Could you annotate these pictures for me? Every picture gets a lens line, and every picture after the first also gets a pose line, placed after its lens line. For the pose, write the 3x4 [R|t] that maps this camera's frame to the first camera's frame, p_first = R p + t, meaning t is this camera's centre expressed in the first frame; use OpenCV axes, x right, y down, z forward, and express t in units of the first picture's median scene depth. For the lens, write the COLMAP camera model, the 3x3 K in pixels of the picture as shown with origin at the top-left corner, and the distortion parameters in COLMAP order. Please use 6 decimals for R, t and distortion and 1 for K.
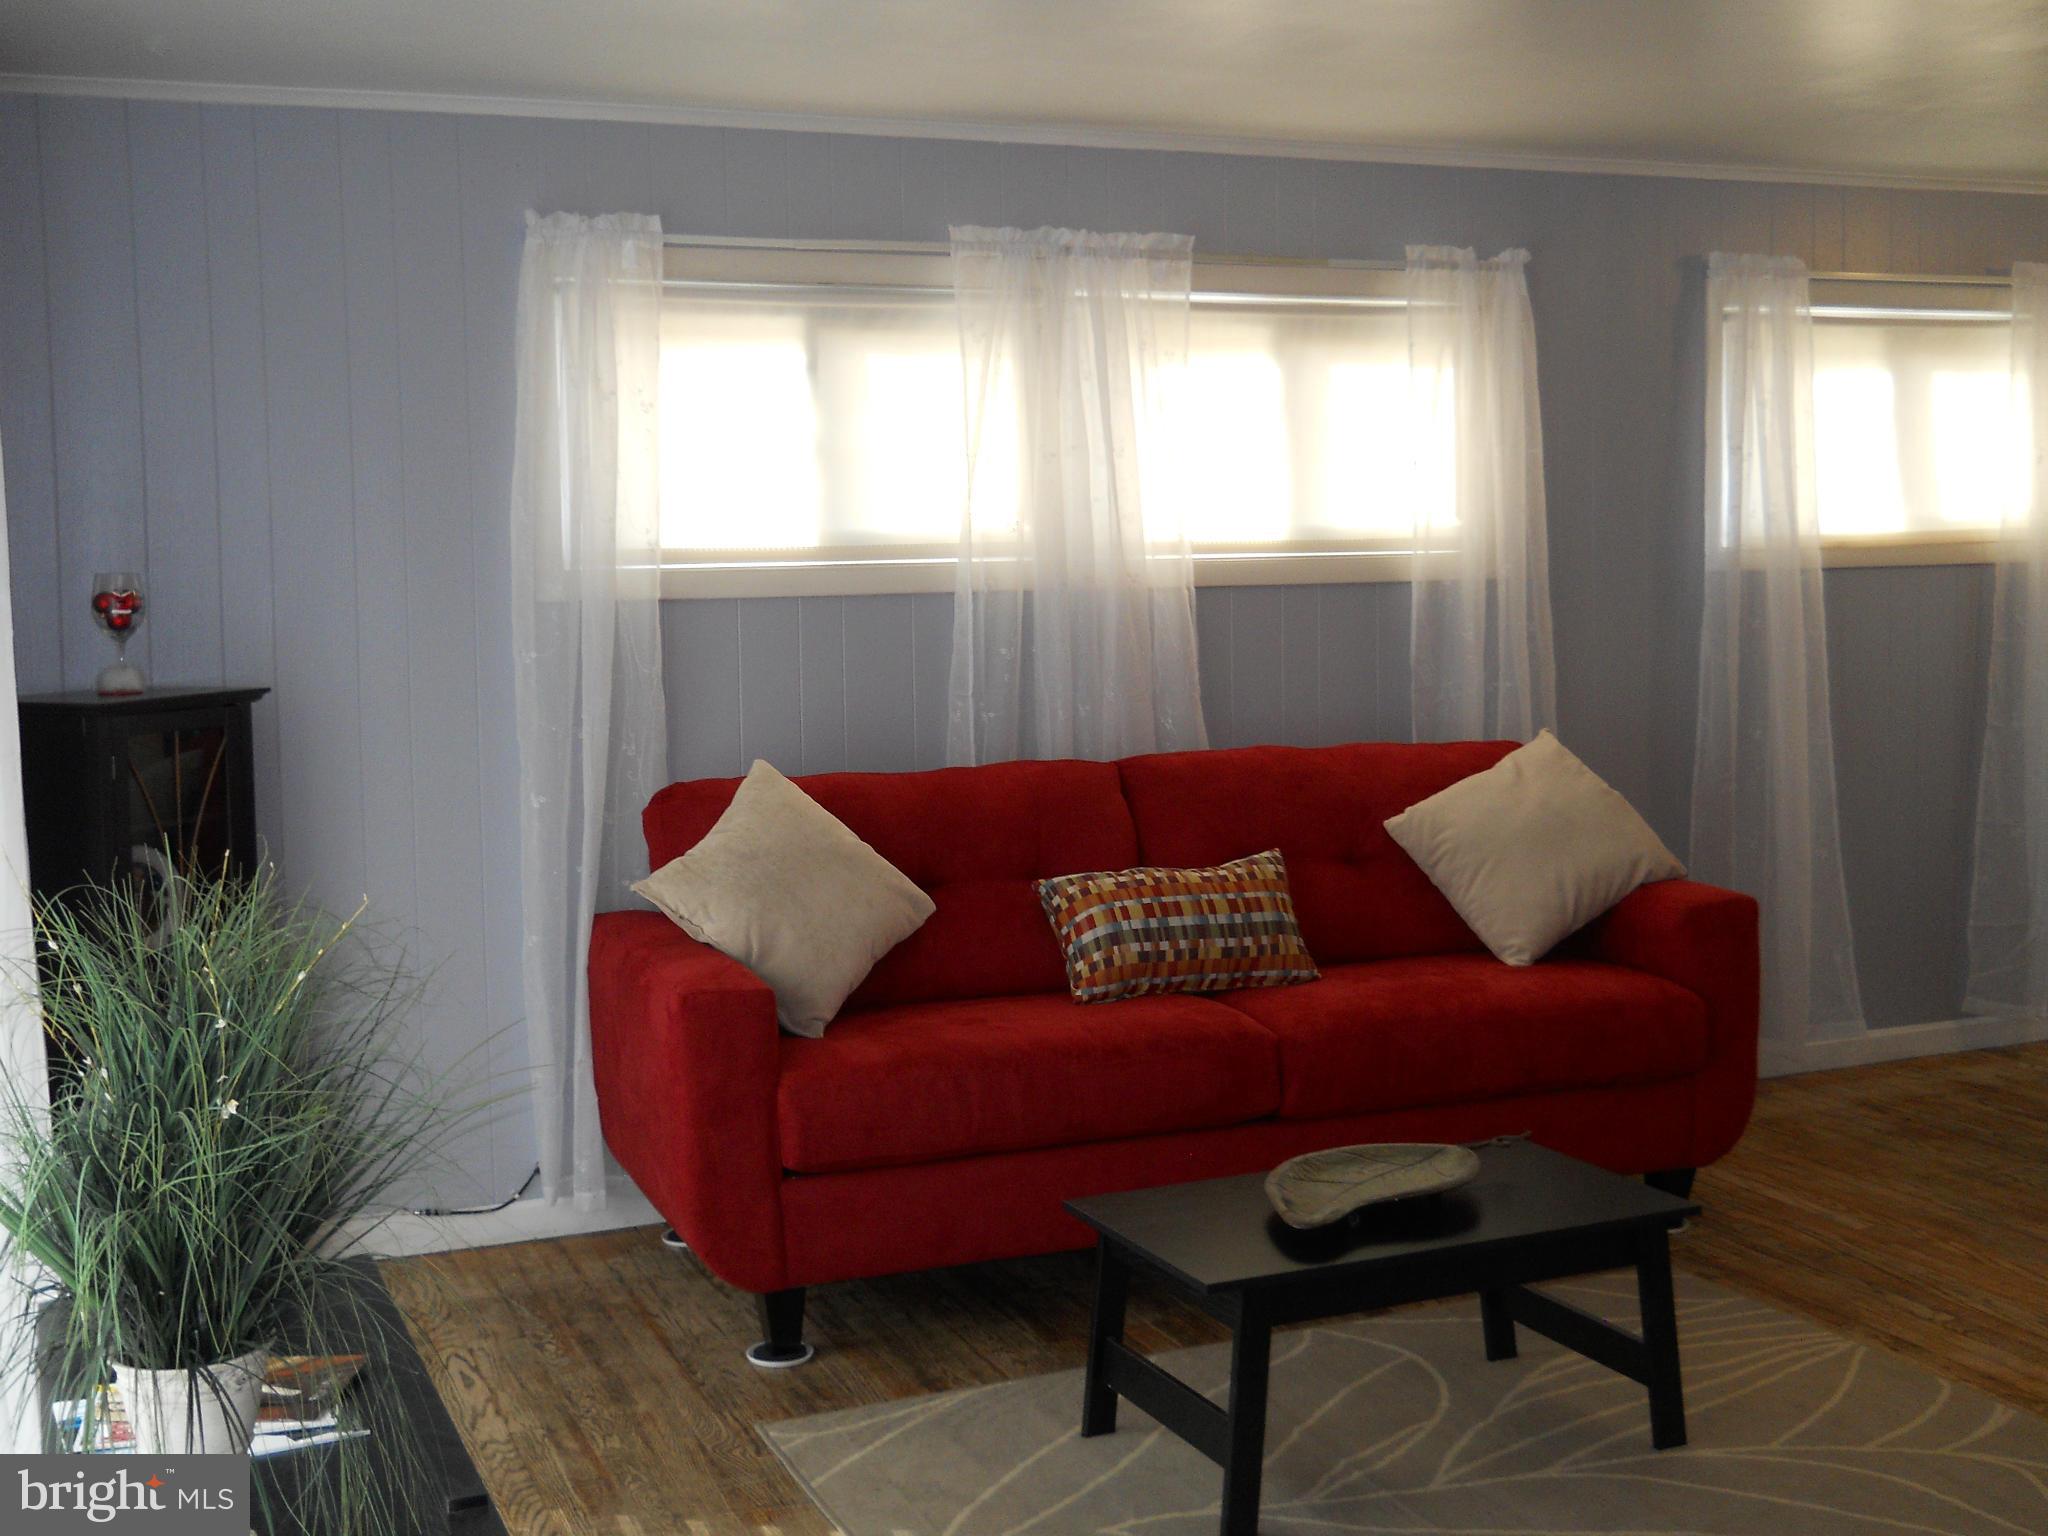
lens RADIAL K [[2251.8, 0, 1014.6], [0, 2251.8, 717.3], [0, 0, 1]] dist [-0.009748, -0.080950]
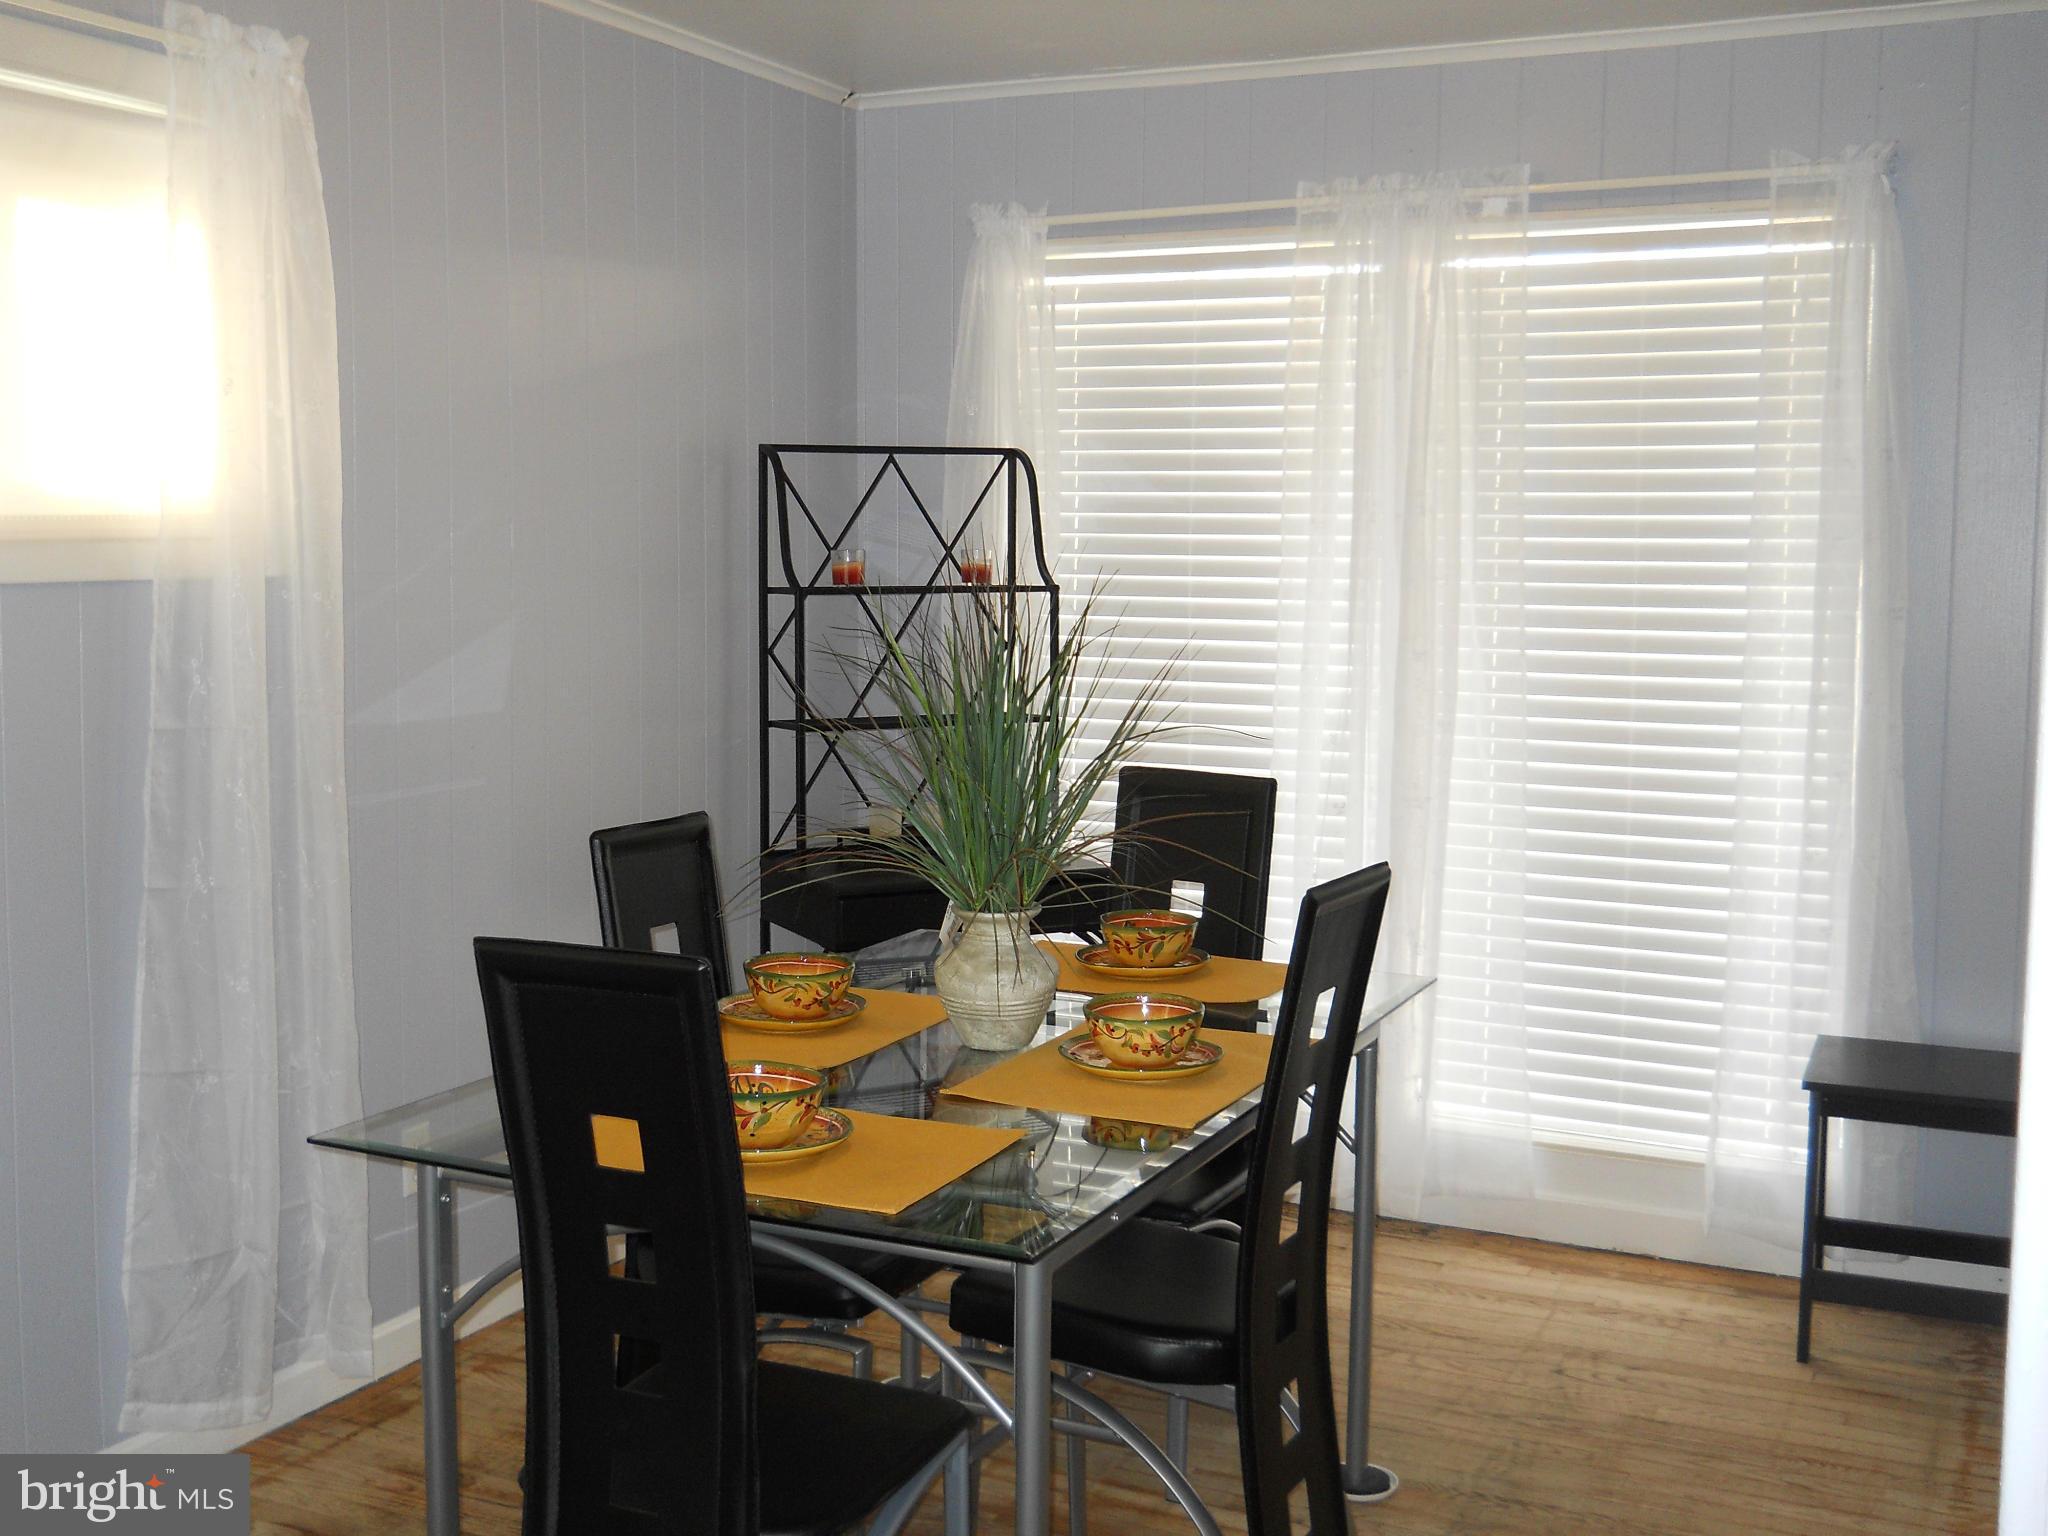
lens RADIAL K [[2231.8, 0, 1025.5], [0, 2231.8, 731.0], [0, 0, 1]] dist [-0.007794, 0.006492]
pose [[0.732343, -0.035278, 0.680021, 0.297990], [0.024552, 0.999376, 0.025404, -0.053264], [-0.680493, -0.001909, 0.732752, 0.614249]]
